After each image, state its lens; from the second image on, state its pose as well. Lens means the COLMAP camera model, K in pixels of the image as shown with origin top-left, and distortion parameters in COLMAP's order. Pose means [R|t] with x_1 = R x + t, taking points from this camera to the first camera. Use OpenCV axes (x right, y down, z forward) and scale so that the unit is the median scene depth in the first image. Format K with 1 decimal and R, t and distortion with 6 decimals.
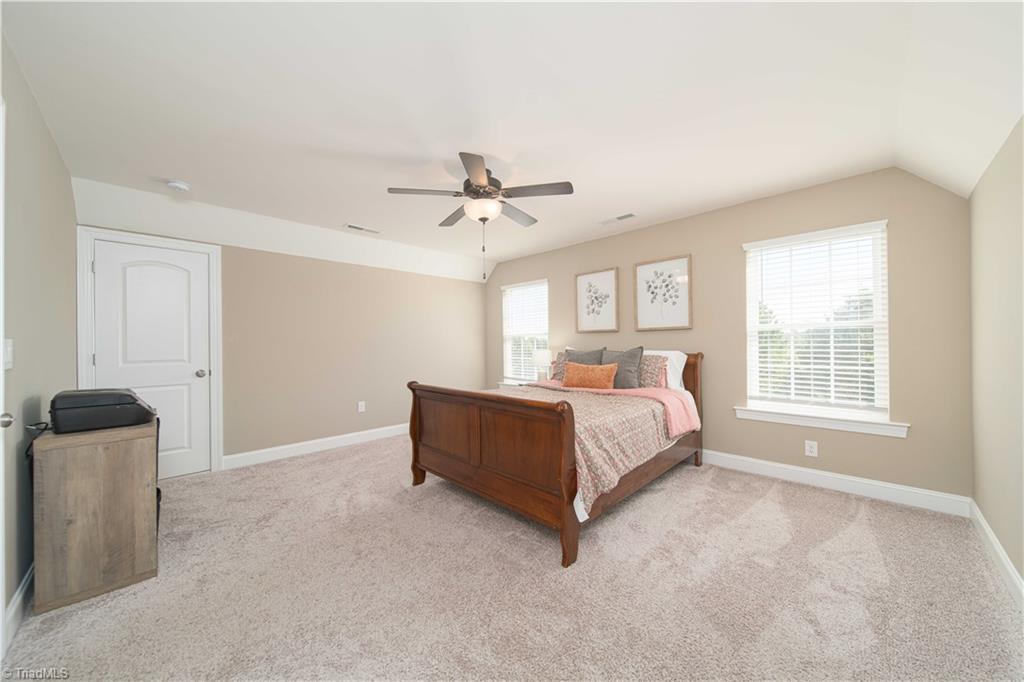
lens RADIAL K [[361.5, 0, 510.6], [0, 361.5, 341.6], [0, 0, 1]] dist [0.000540, -0.000047]
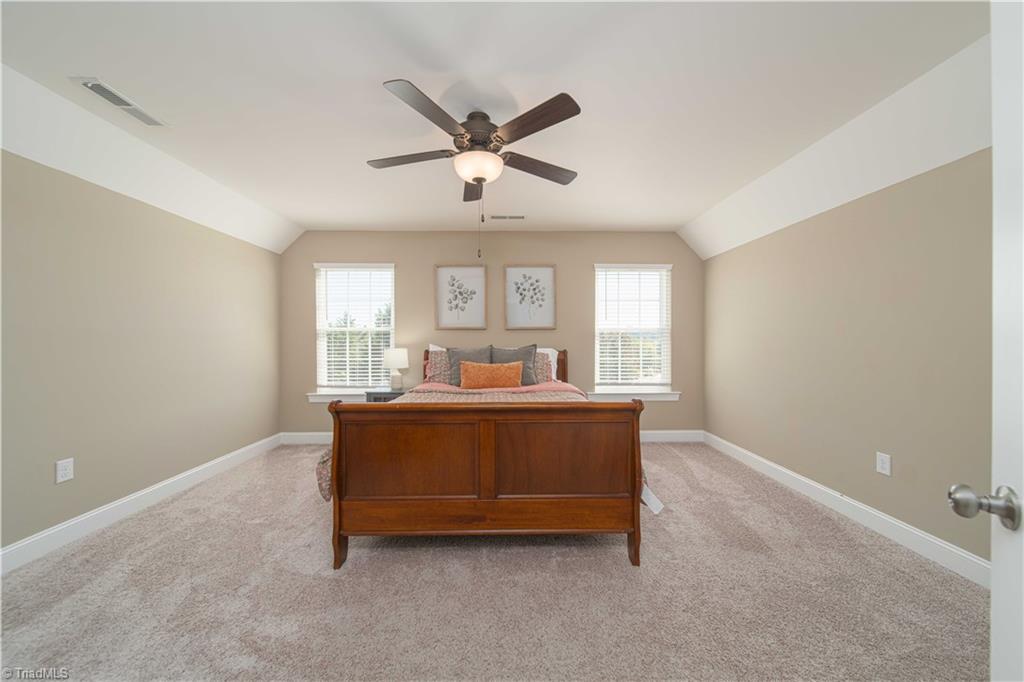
lens RADIAL K [[361.5, 0, 510.6], [0, 361.5, 341.6], [0, 0, 1]] dist [0.000540, -0.000047]
pose [[0.692689, 0.006846, 0.721204, -0.408901], [-0.009319, 0.999956, -0.000542, 0.006270], [-0.721176, -0.006346, 0.692723, 0.286529]]
